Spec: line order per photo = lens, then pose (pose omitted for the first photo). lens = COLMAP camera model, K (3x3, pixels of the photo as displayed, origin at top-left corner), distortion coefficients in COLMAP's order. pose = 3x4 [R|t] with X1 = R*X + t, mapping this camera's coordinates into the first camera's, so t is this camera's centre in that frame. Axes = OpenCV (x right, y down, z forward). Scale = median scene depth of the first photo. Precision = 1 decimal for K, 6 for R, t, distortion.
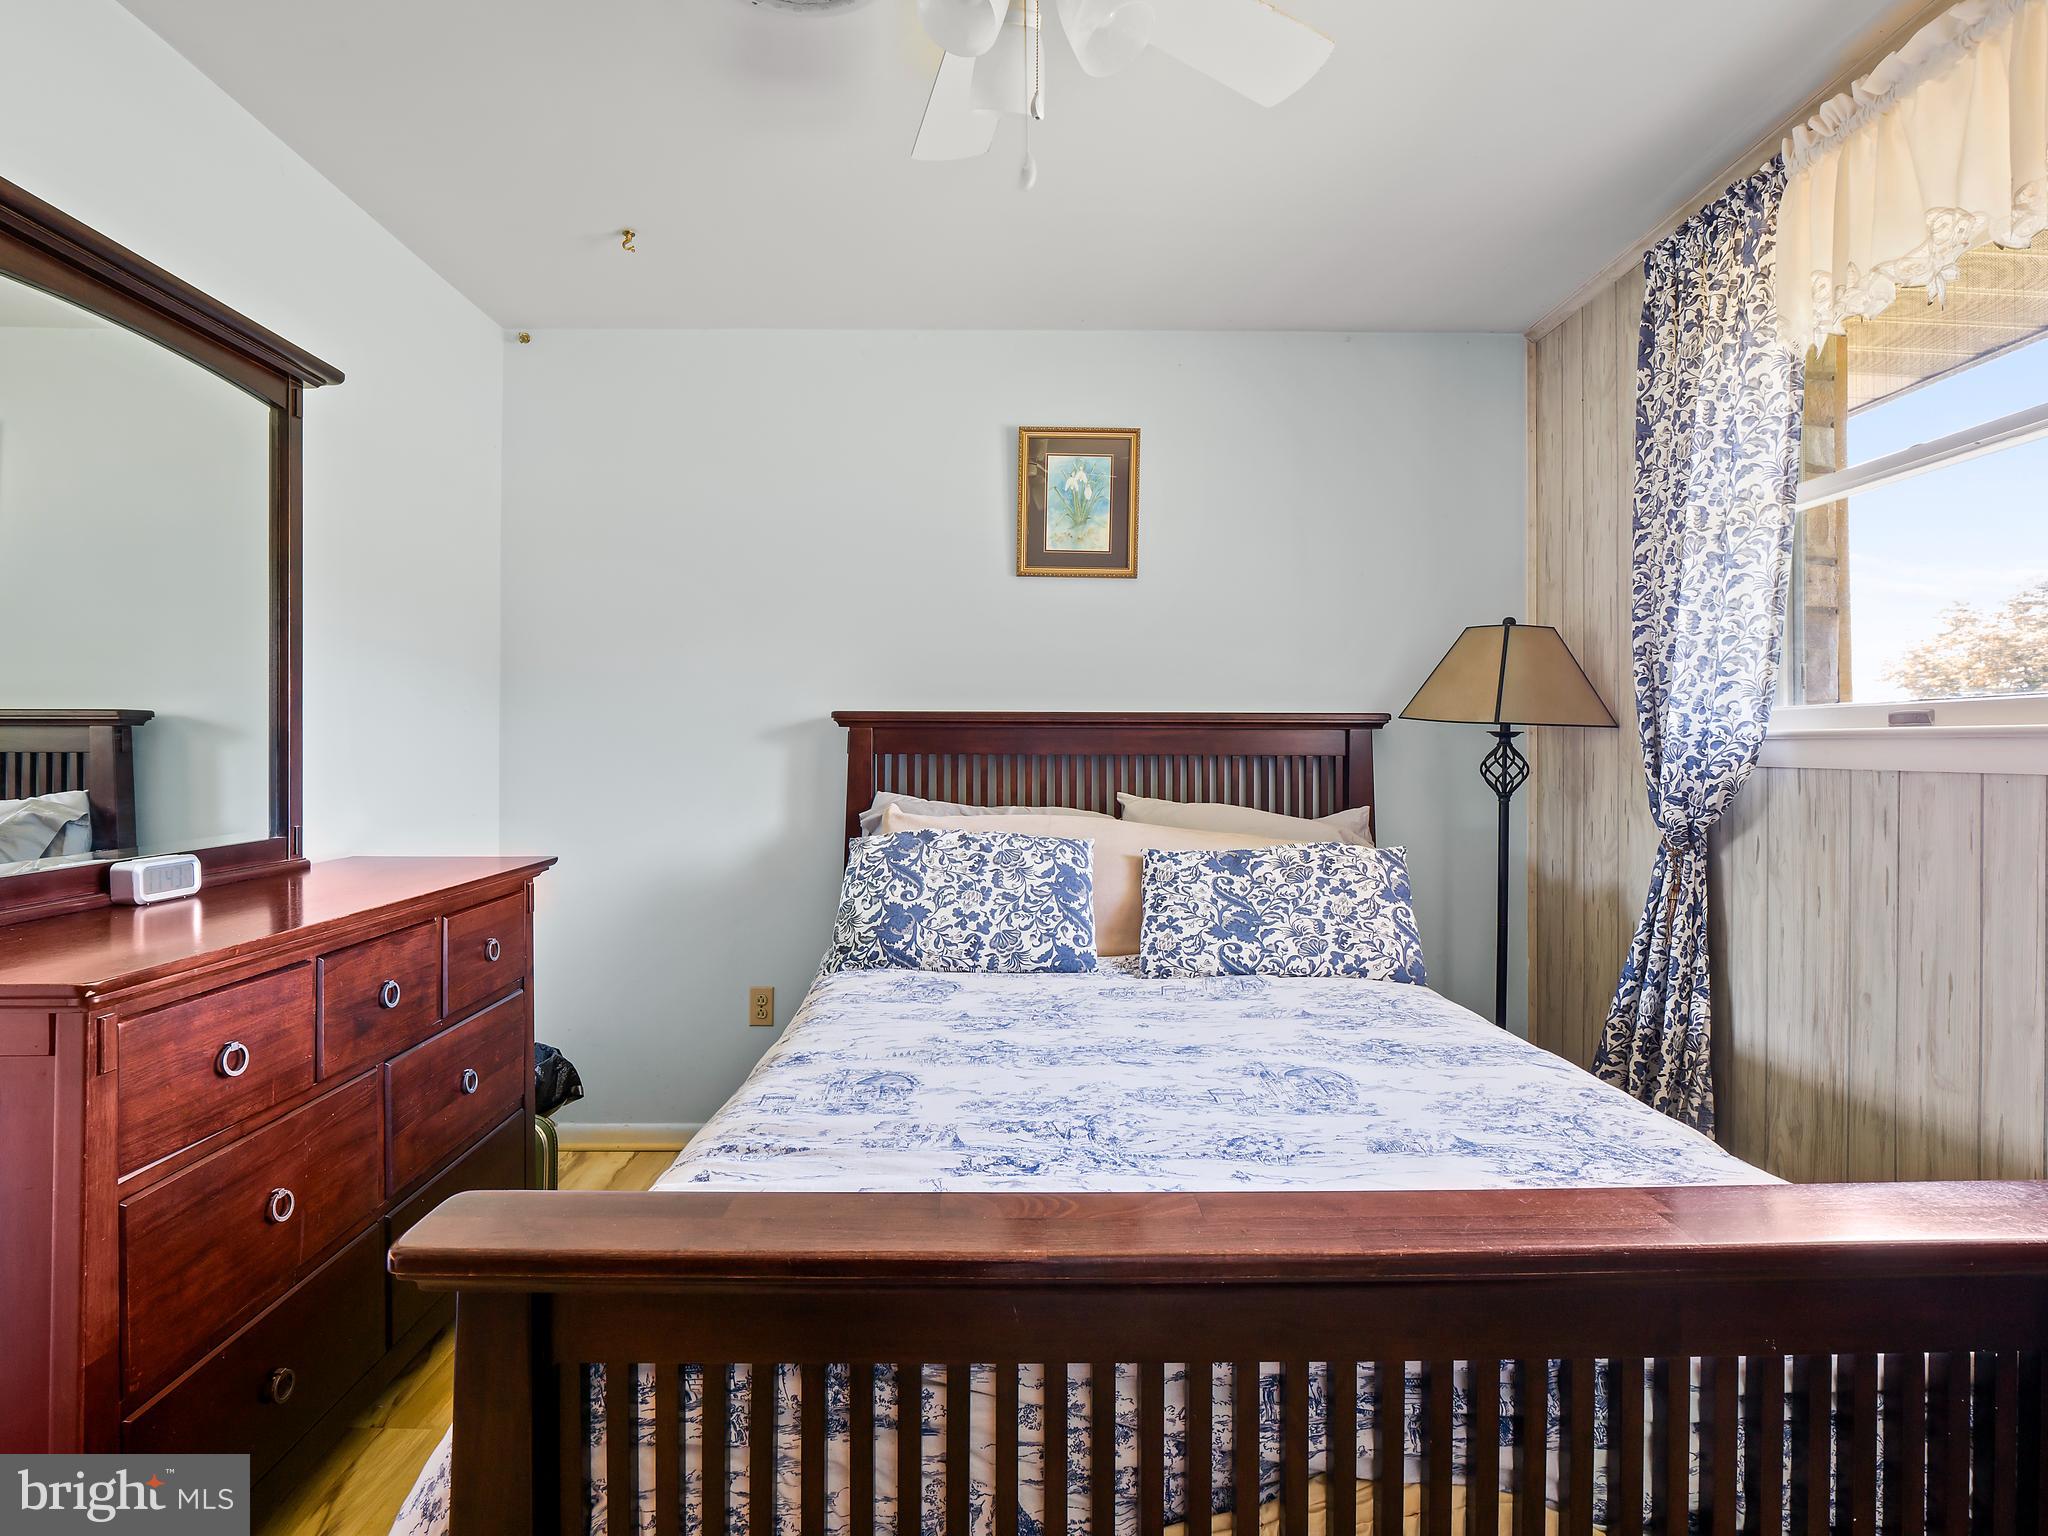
lens RADIAL K [[997.7, 0, 1022.8], [0, 997.7, 760.1], [0, 0, 1]] dist [-0.009630, -0.001244]
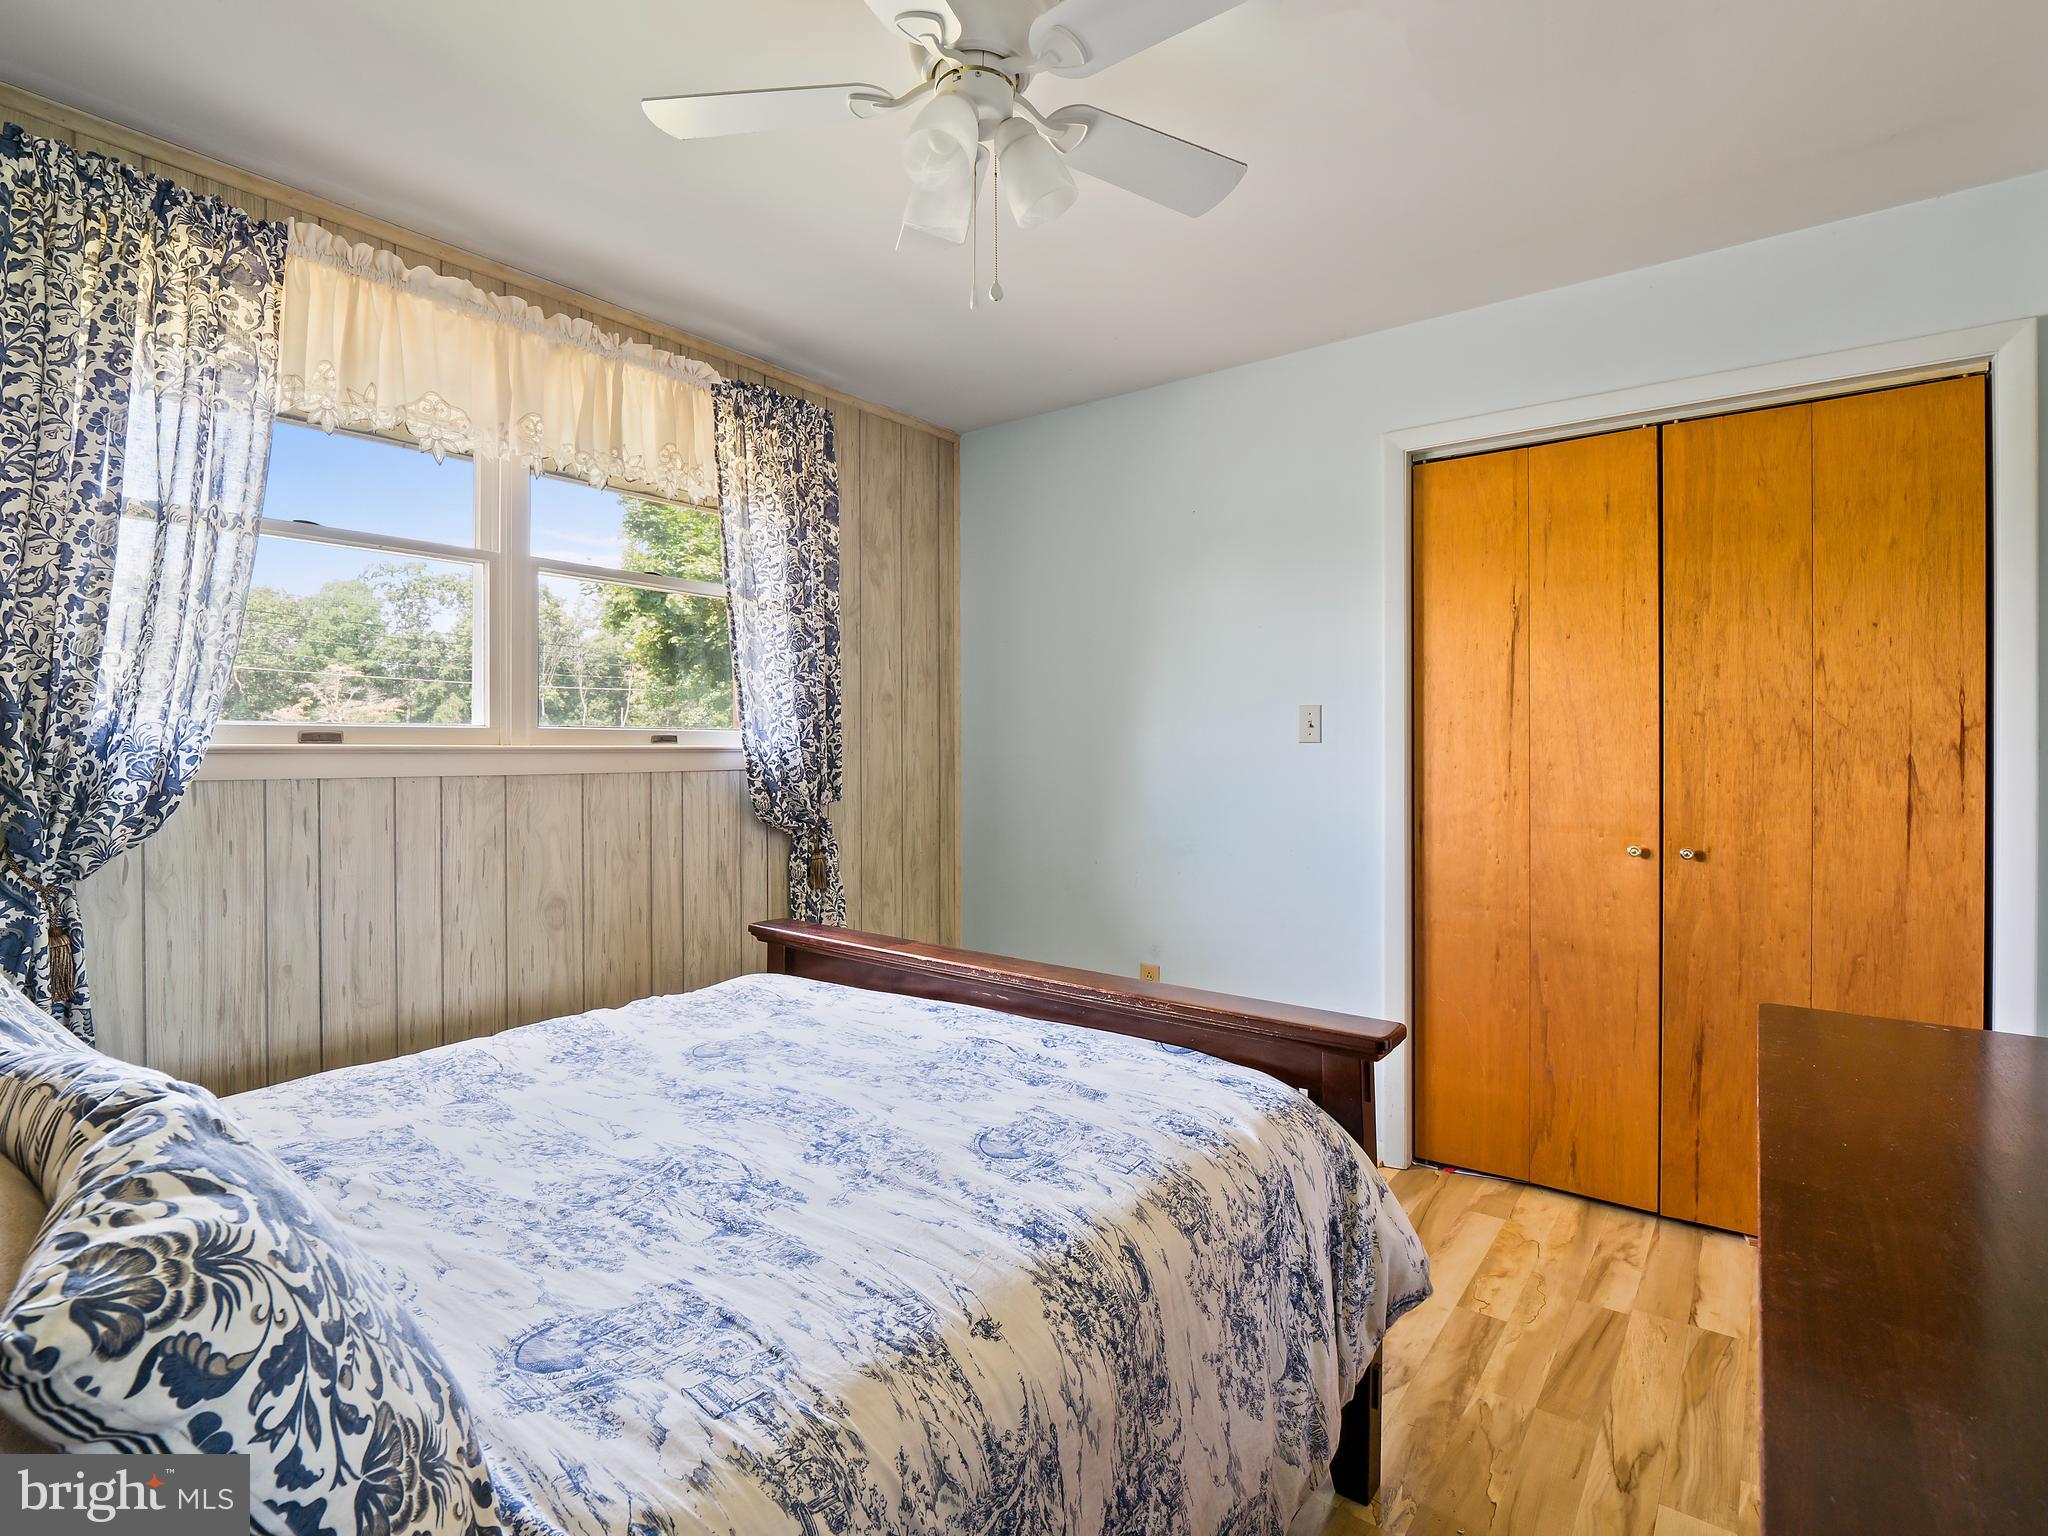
lens RADIAL K [[997.7, 0, 1019.5], [0, 997.7, 748.5], [0, 0, 1]] dist [-0.009630, -0.001244]
pose [[-0.787404, -0.009525, 0.616363, -0.624816], [-0.000267, 0.999886, 0.015110, -0.048498], [-0.616437, 0.011733, -0.787317, 1.496431]]
